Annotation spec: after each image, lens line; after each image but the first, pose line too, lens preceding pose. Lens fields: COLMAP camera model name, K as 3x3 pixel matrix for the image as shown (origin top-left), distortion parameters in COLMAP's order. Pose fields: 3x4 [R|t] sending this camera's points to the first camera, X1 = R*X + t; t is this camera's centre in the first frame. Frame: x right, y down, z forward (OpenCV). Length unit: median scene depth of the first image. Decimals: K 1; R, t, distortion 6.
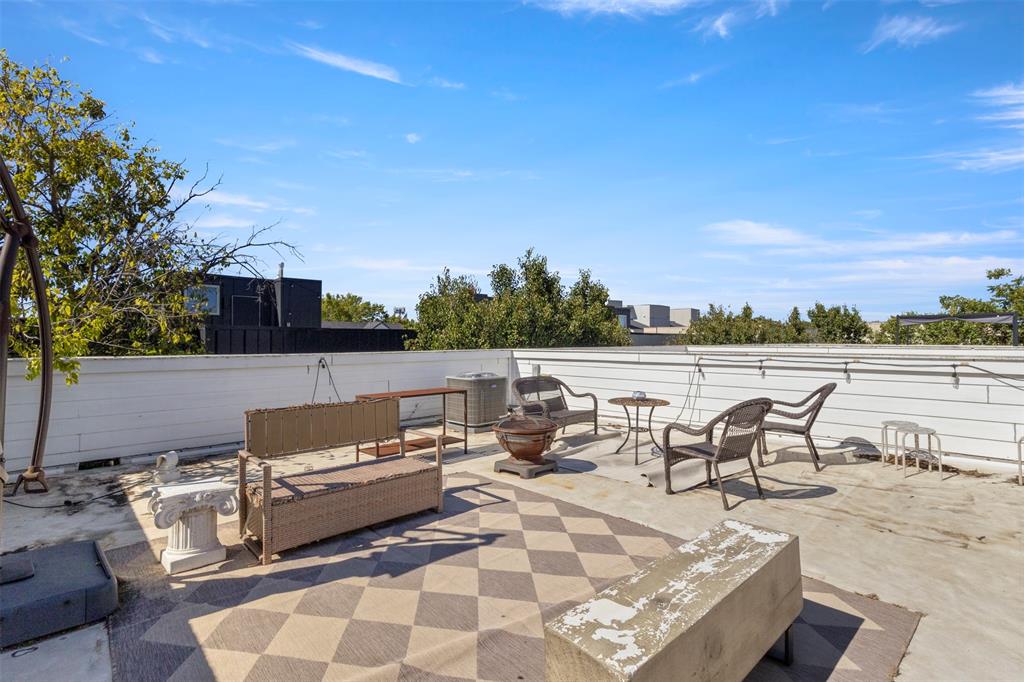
lens RADIAL K [[472.5, 0, 509.4], [0, 472.5, 339.6], [0, 0, 1]] dist [0.001134, -0.000324]
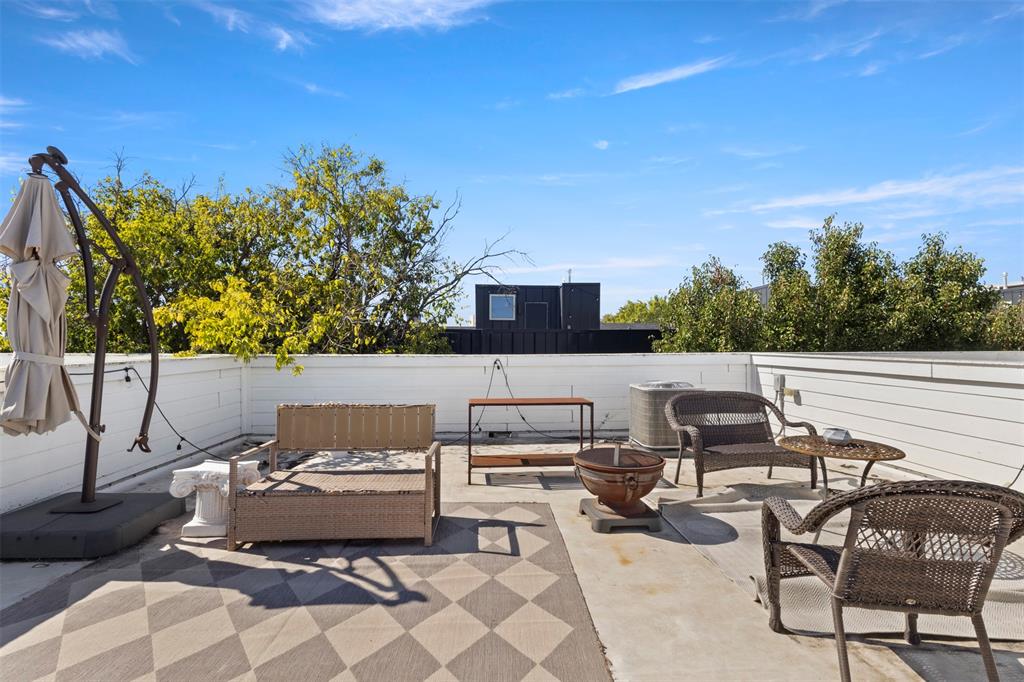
lens RADIAL K [[472.5, 0, 509.4], [0, 472.5, 339.6], [0, 0, 1]] dist [0.001134, -0.000324]
pose [[0.764177, -0.004877, -0.644988, 0.460794], [0.003244, 0.999988, -0.003718, 0.001449], [0.644999, 0.000749, 0.764183, 0.407165]]
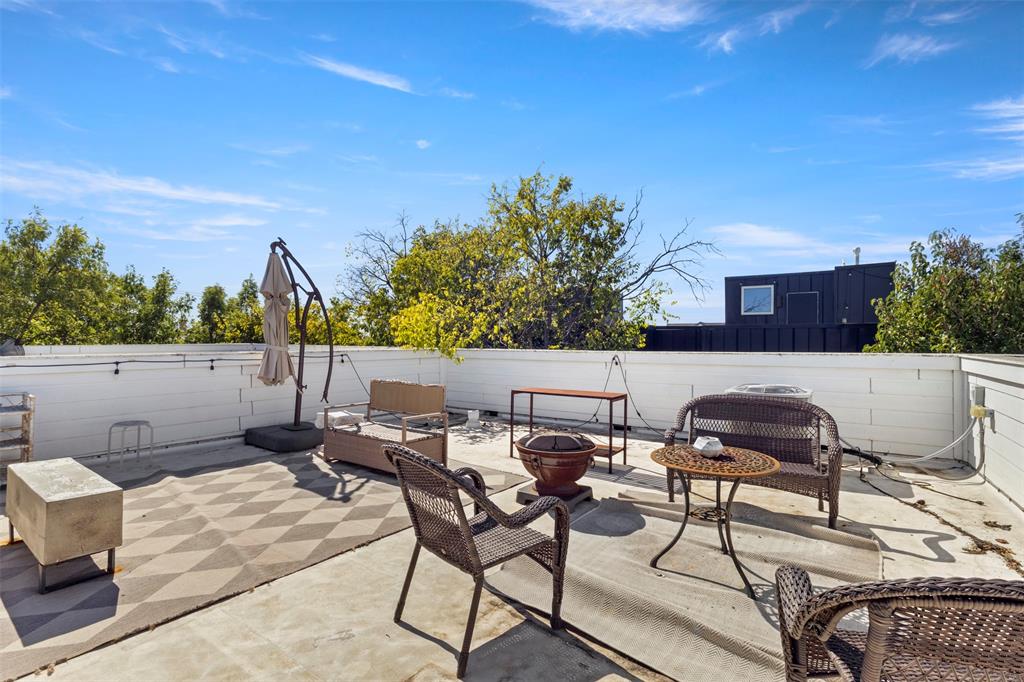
lens RADIAL K [[471.3, 0, 512.0], [0, 471.3, 341.0], [0, 0, 1]] dist [0.000215, 0.000815]
pose [[0.199868, 0.002777, -0.979819, 0.983718], [0.003177, 0.999989, 0.003482, 0.003648], [0.979818, -0.003809, 0.199857, 0.936422]]
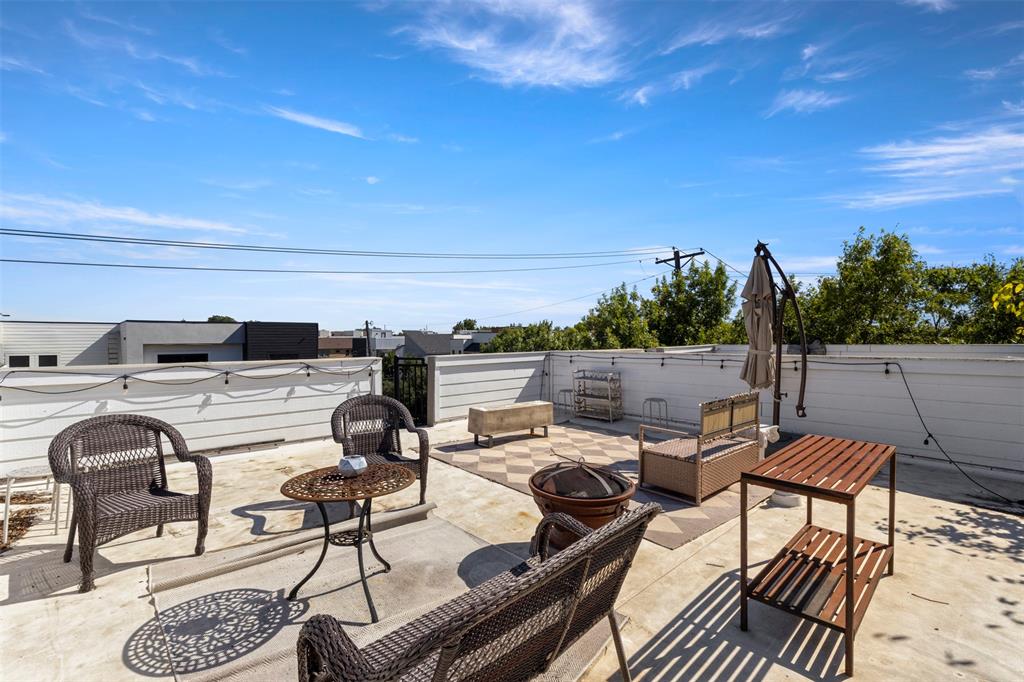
lens RADIAL K [[472.5, 0, 509.4], [0, 472.5, 339.6], [0, 0, 1]] dist [0.001134, -0.000324]
pose [[-0.999738, 0.008515, 0.021259, 0.138529], [0.008446, 0.999959, -0.003331, -0.009934], [-0.021287, -0.003150, -0.999768, 1.999072]]
